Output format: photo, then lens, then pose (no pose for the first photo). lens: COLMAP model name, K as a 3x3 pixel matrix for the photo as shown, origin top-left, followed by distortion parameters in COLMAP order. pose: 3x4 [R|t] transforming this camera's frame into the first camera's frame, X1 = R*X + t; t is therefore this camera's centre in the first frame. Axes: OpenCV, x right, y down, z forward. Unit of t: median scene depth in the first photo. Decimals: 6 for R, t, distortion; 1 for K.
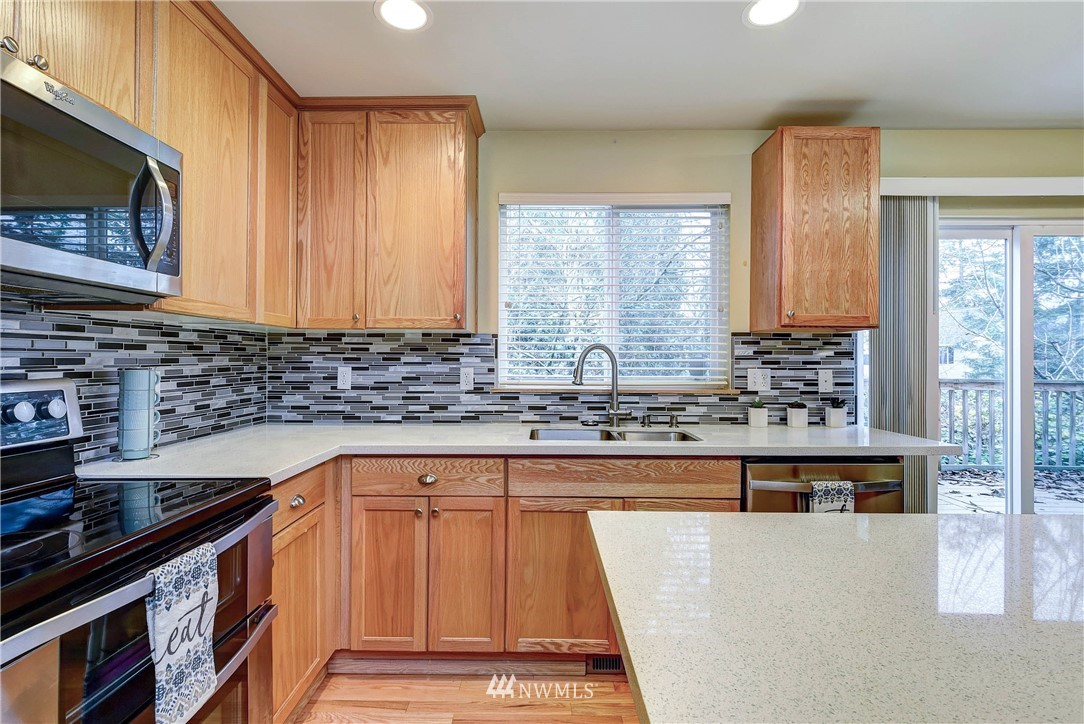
lens RADIAL K [[506.2, 0, 538.1], [0, 506.2, 359.0], [0, 0, 1]] dist [0.006954, -0.004879]
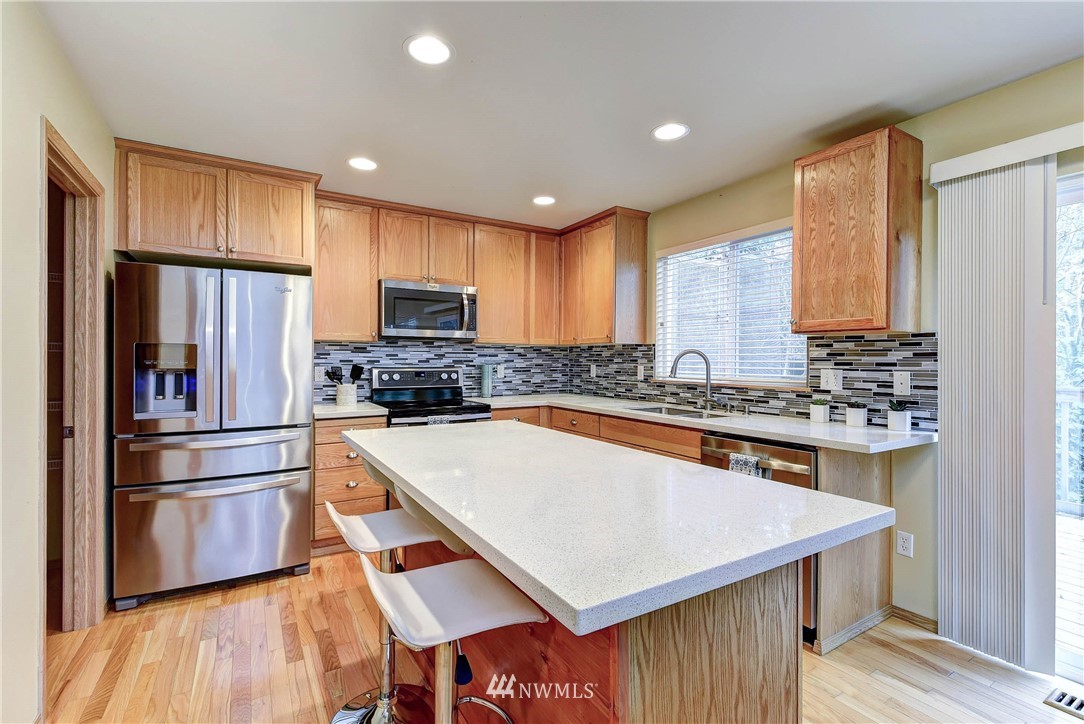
lens RADIAL K [[482.4, 0, 532.0], [0, 482.4, 361.3], [0, 0, 1]] dist [0.004975, -0.005381]
pose [[0.518134, 0.002435, -0.855296, 0.986228], [0.000333, 0.999995, 0.003048, -0.001404], [0.855299, -0.001864, 0.518131, -0.074968]]
